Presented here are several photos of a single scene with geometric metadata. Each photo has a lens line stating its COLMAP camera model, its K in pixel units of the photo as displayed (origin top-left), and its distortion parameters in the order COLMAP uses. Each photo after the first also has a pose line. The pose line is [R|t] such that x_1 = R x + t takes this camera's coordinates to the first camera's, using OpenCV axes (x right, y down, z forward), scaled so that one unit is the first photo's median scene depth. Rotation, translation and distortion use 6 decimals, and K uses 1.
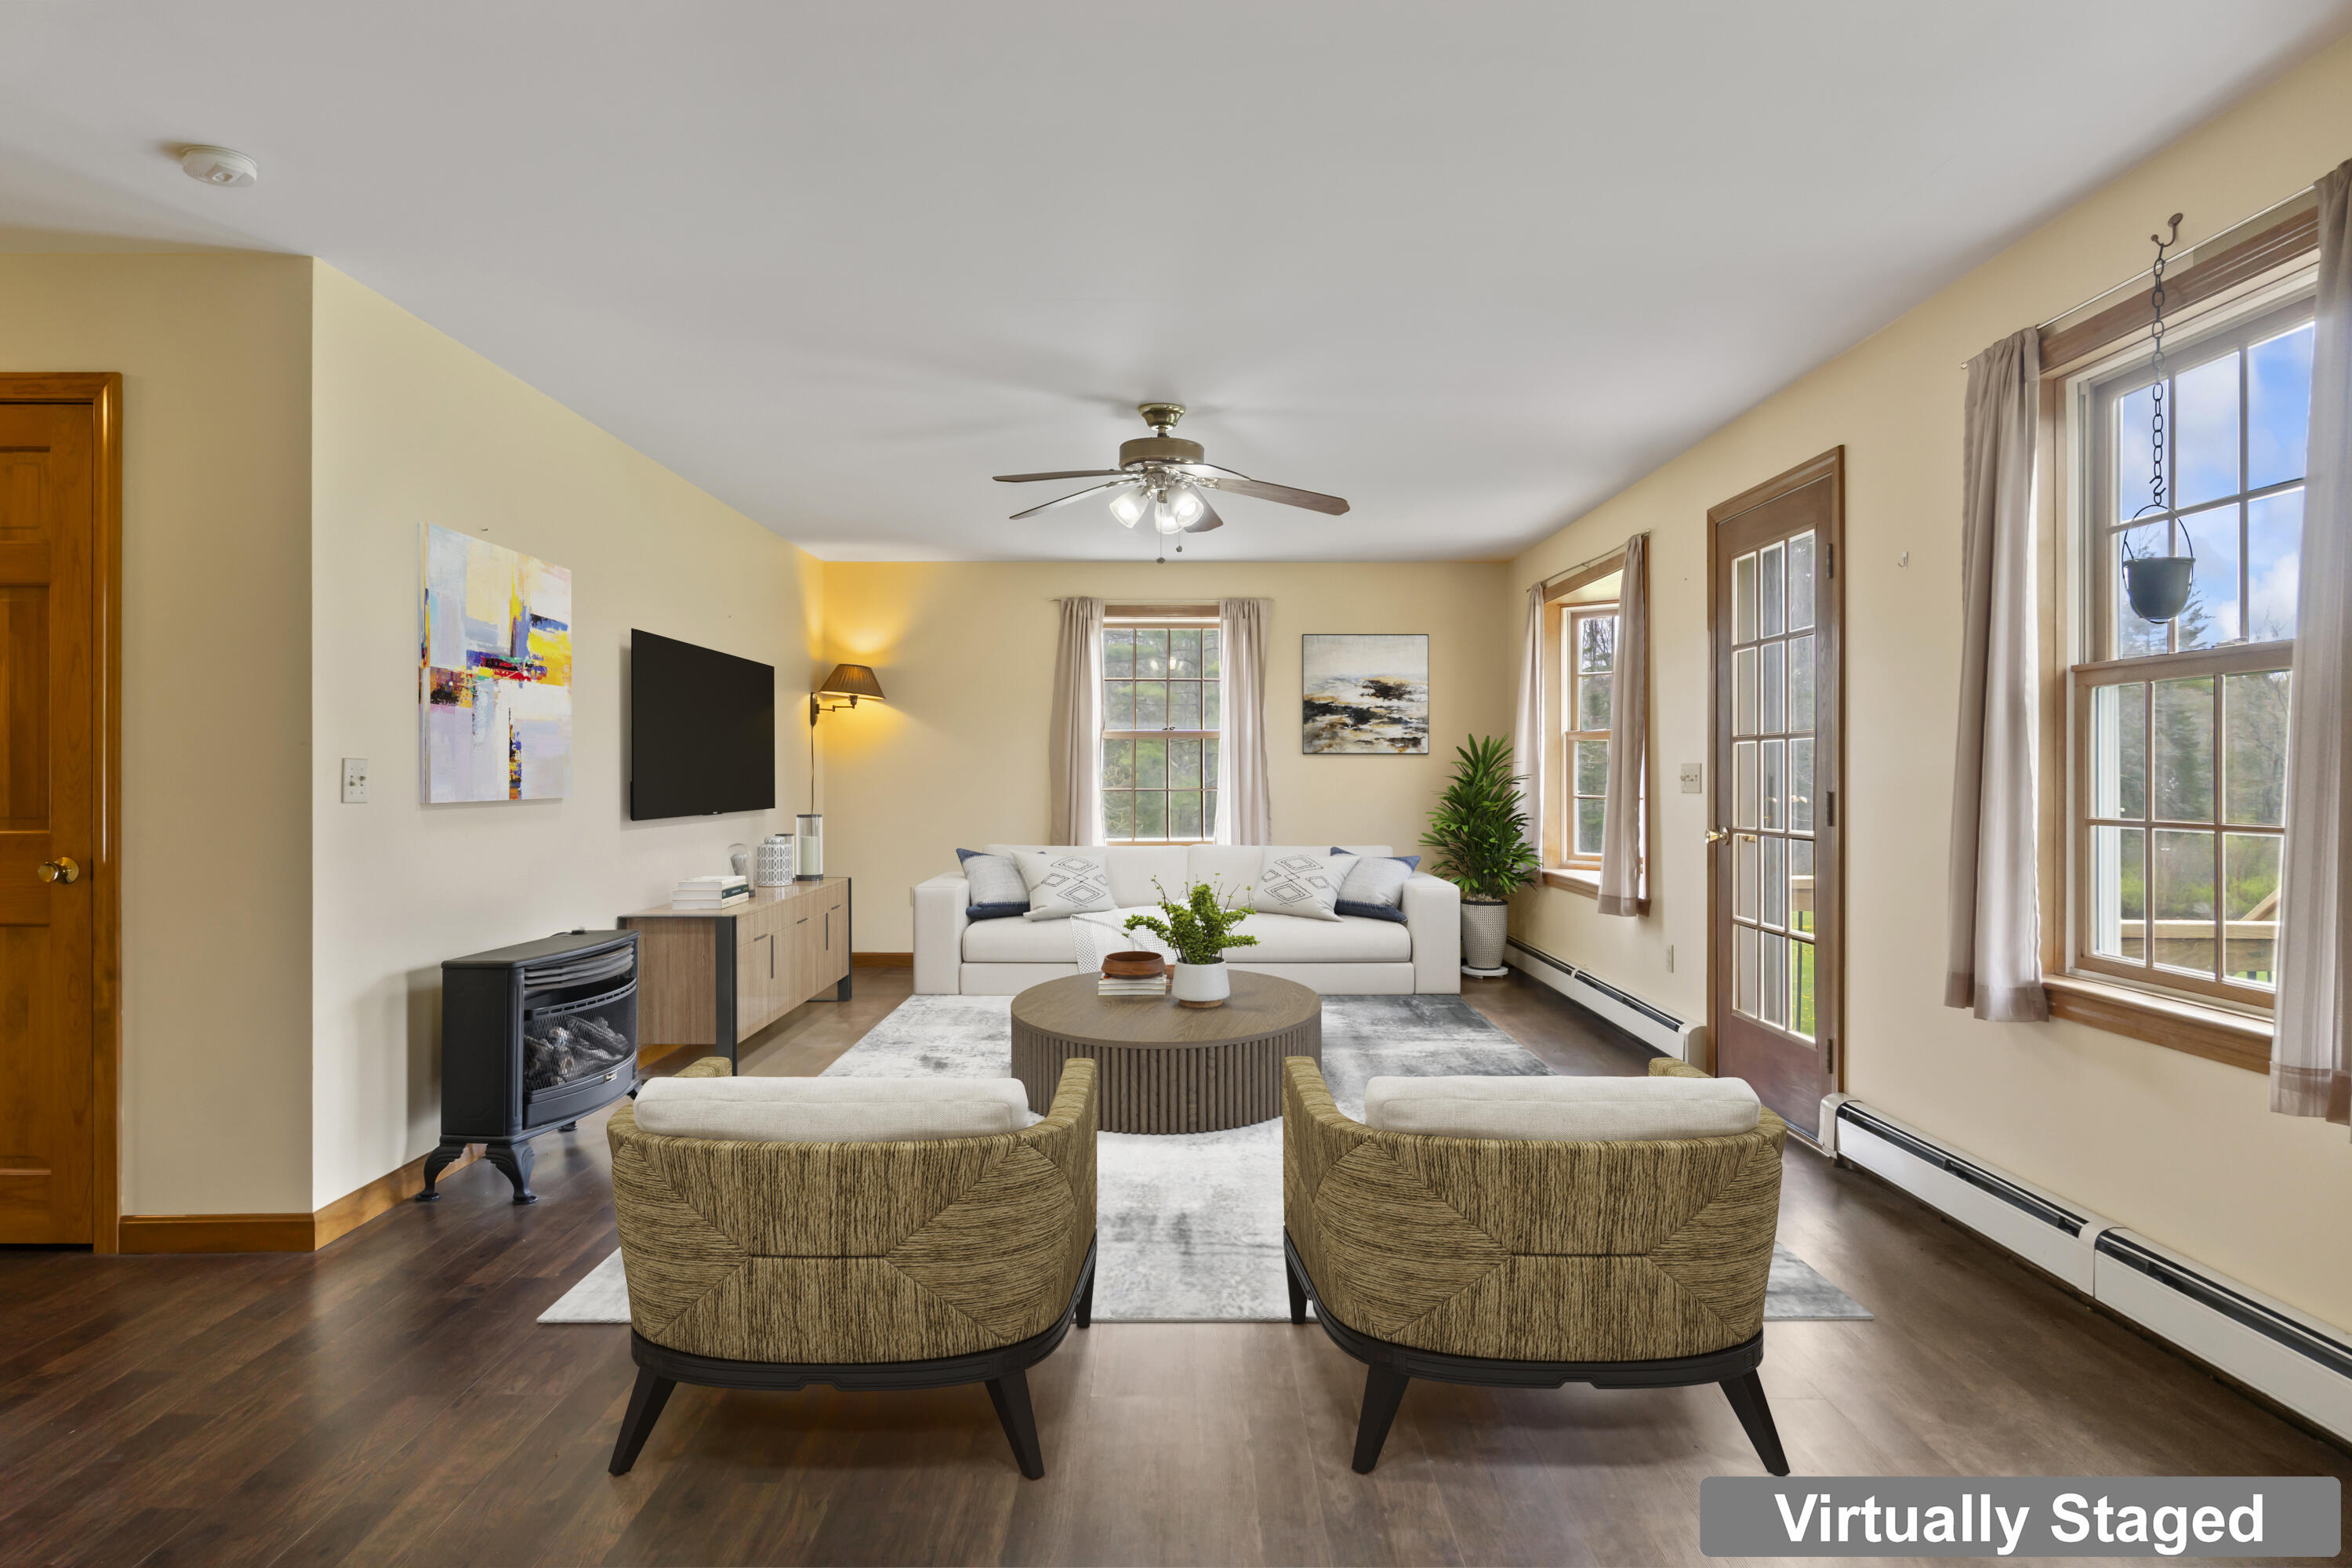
lens RADIAL K [[1455.3, 0, 1185.8], [0, 1455.3, 781.6], [0, 0, 1]] dist [-0.008085, 0.000807]
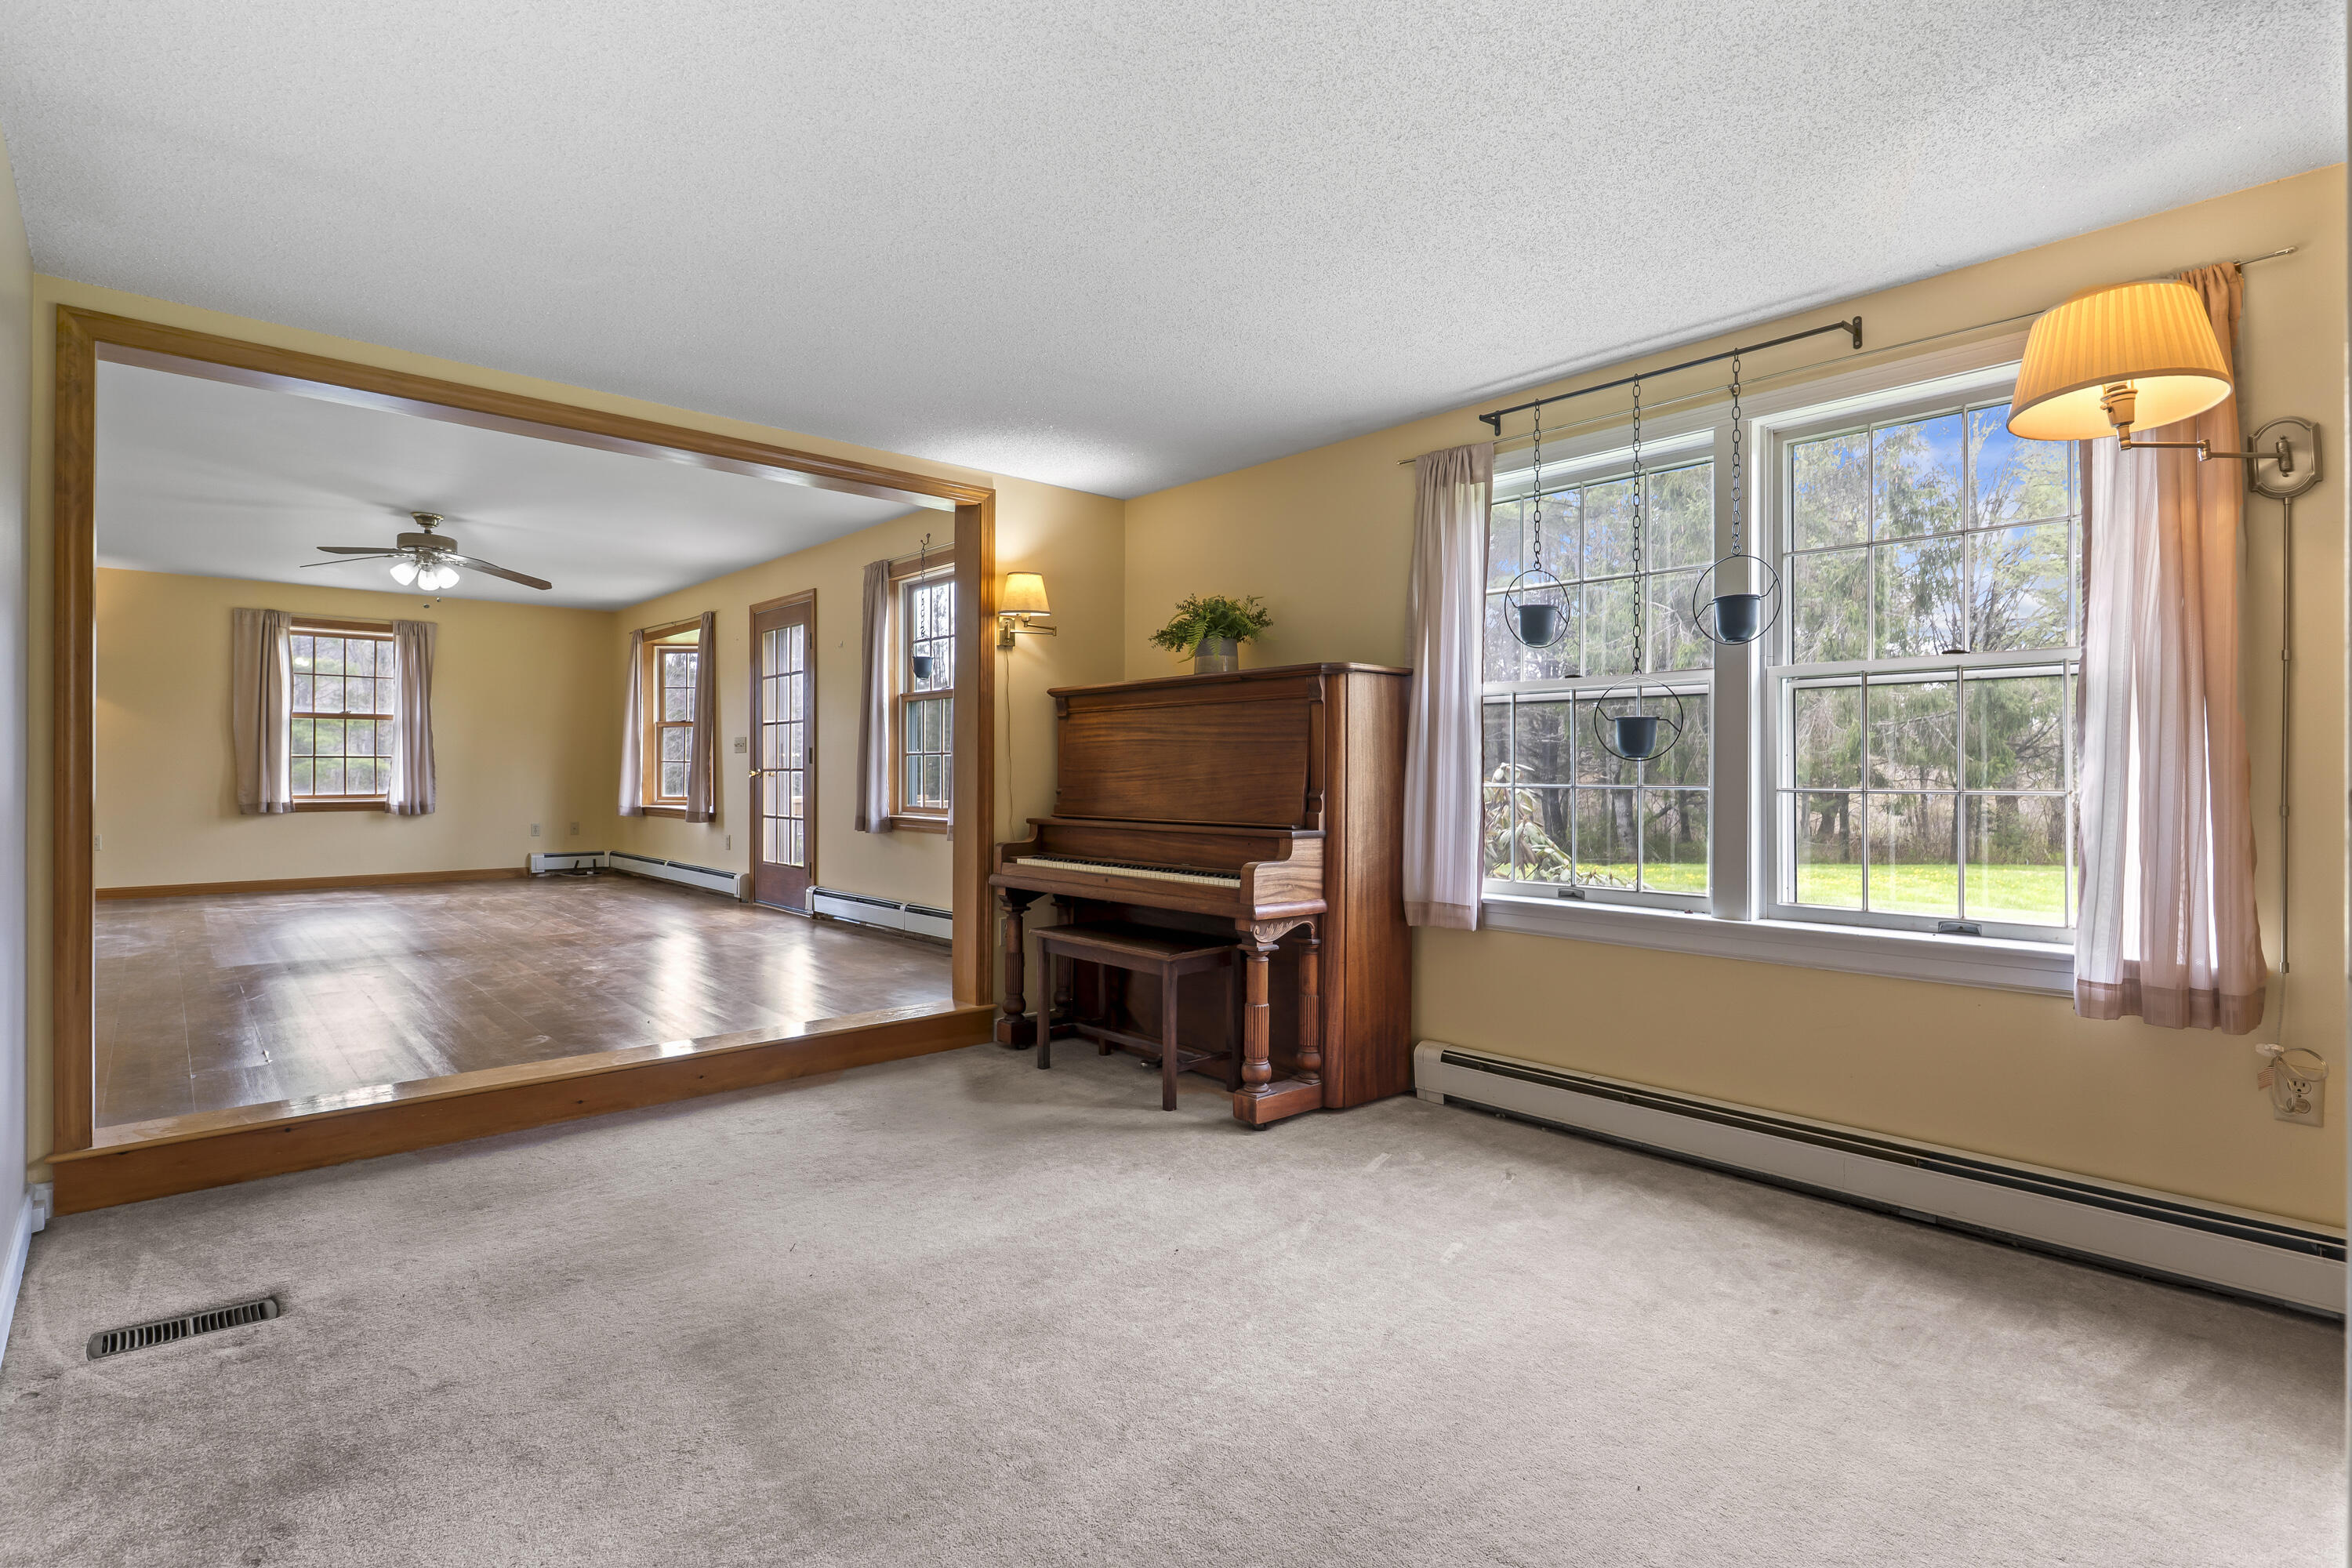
lens RADIAL K [[1146.5, 0, 1185.6], [0, 1146.5, 777.4], [0, 0, 1]] dist [-0.004683, -0.000337]
pose [[0.746317, 0.000273, 0.665591, -0.243989], [0.000981, 0.999998, -0.001510, 0.048471], [-0.665590, 0.001780, 0.746315, -0.572159]]
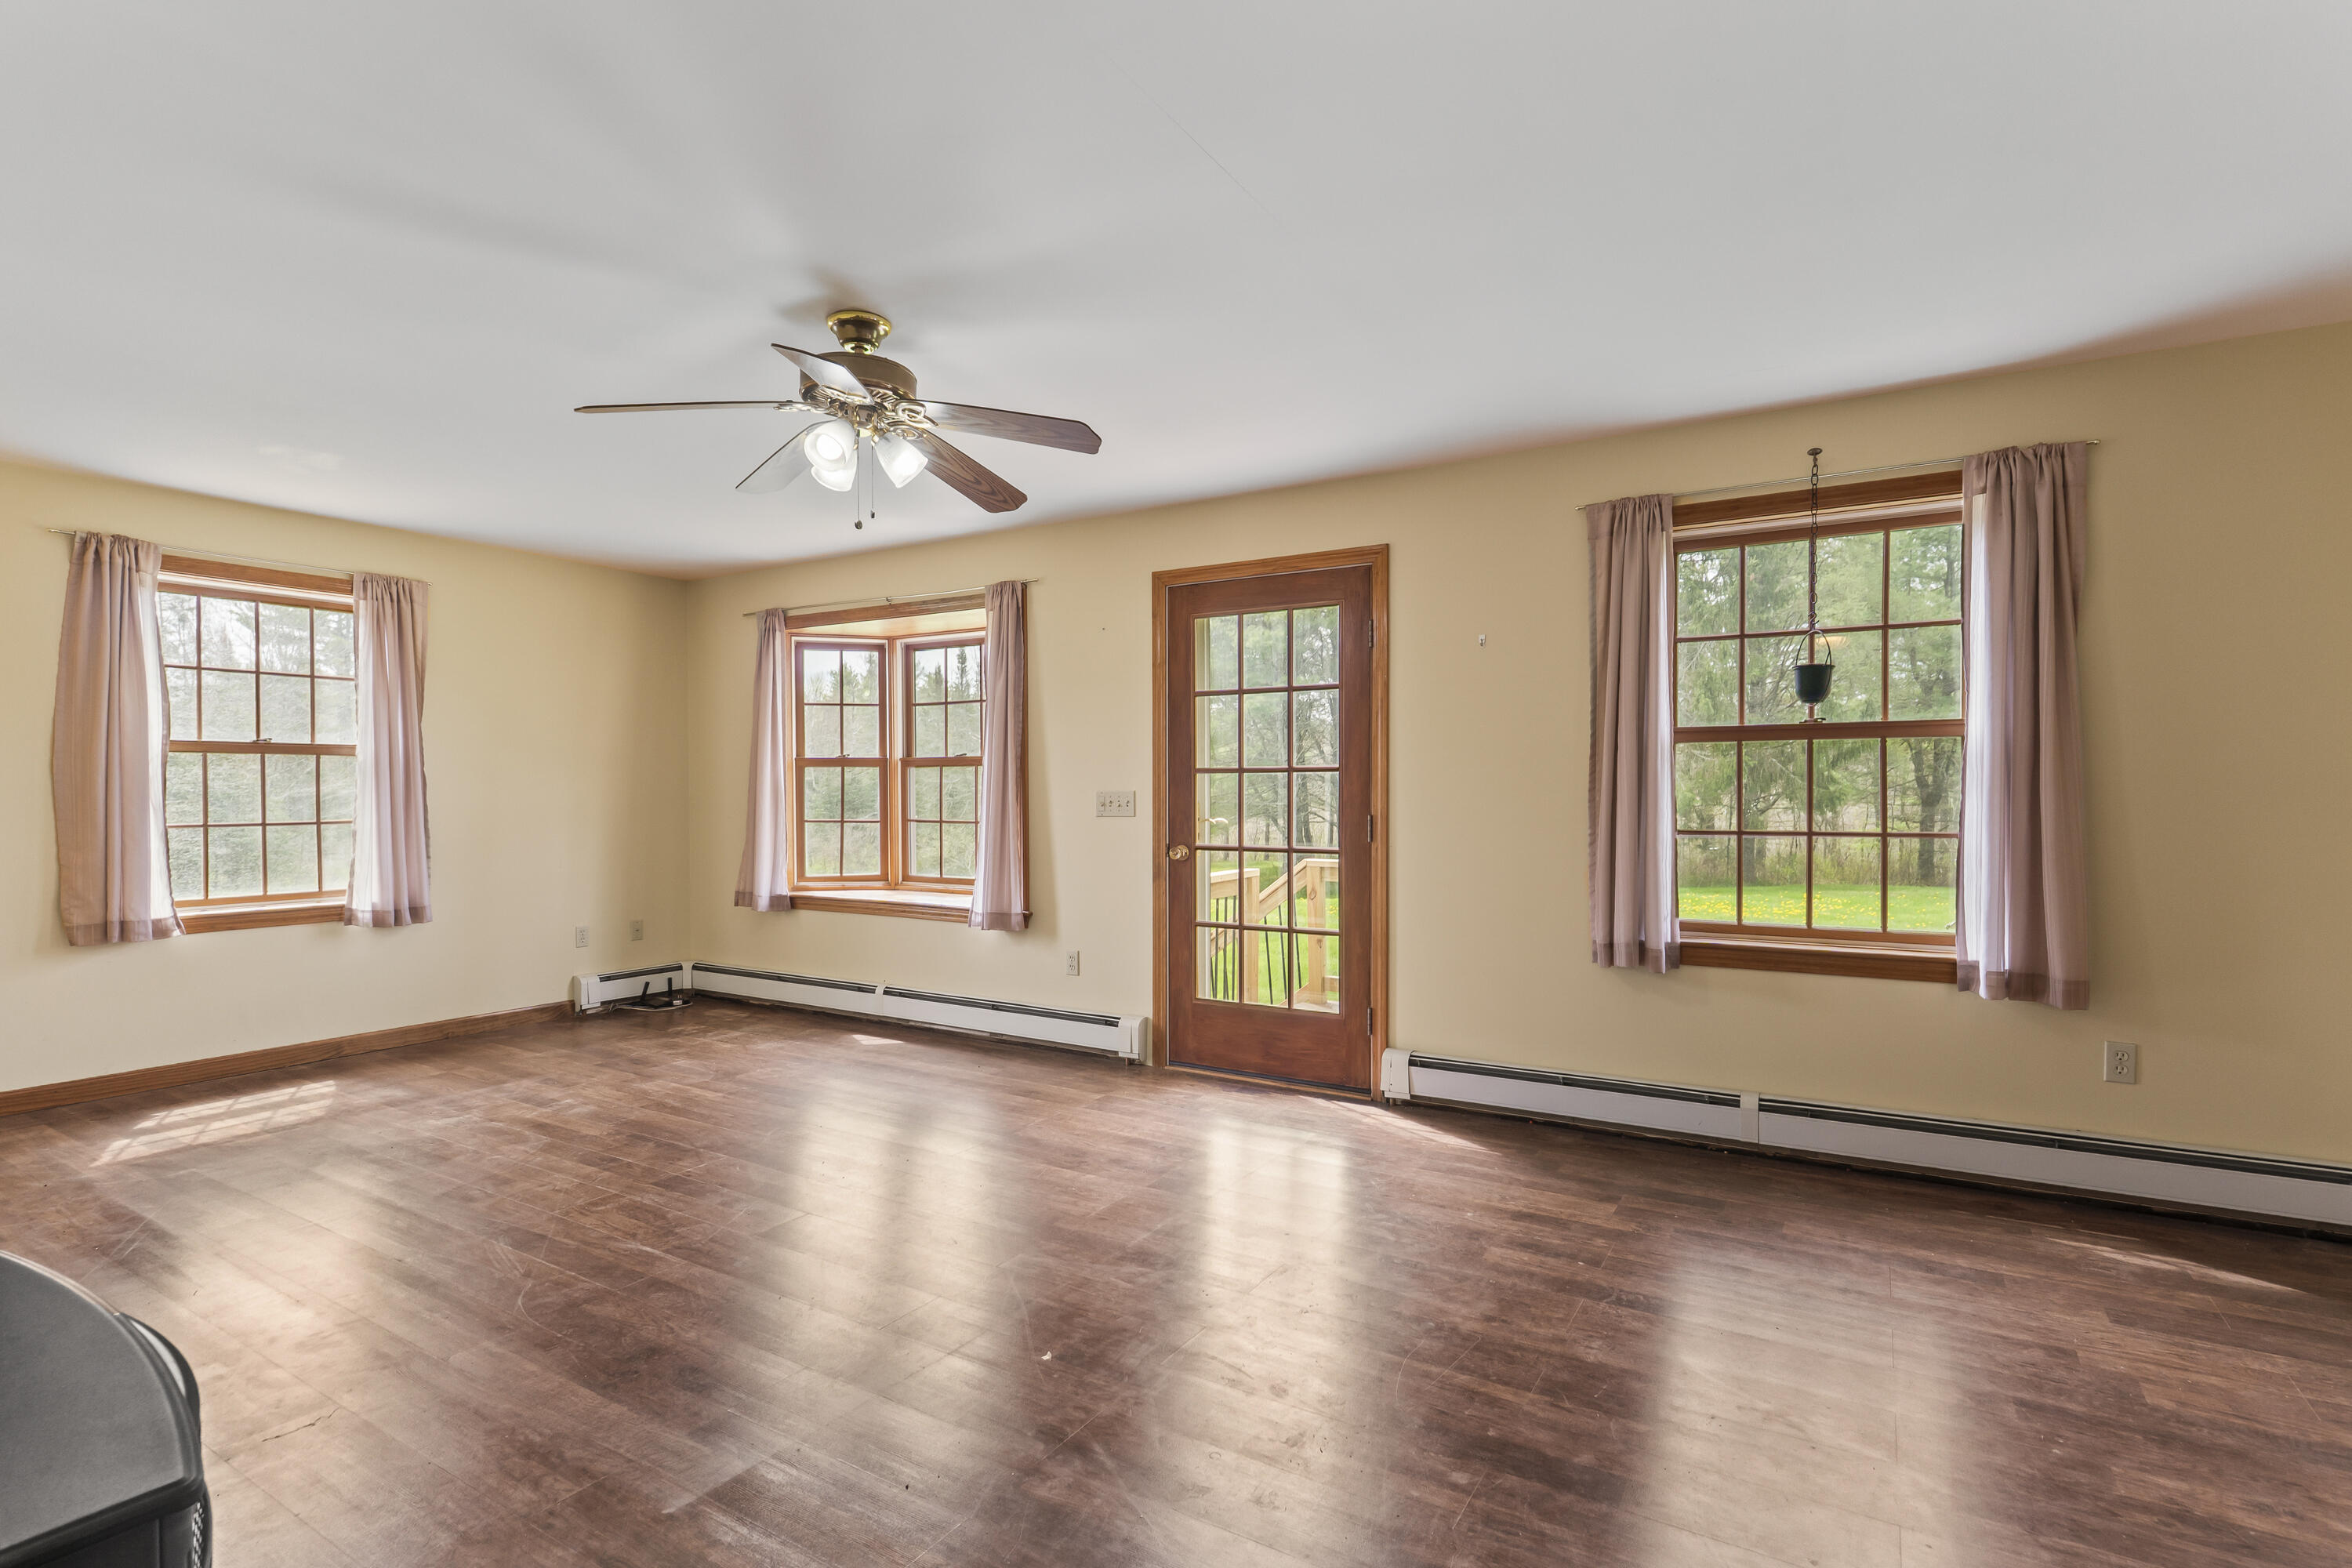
lens RADIAL K [[1146.5, 0, 1186.4], [0, 1146.5, 814.0], [0, 0, 1]] dist [-0.004683, -0.000337]
pose [[0.535309, -0.015687, 0.844511, -0.439675], [0.007059, 0.999876, 0.014099, -0.007362], [-0.844627, -0.001586, 0.535353, 0.539608]]
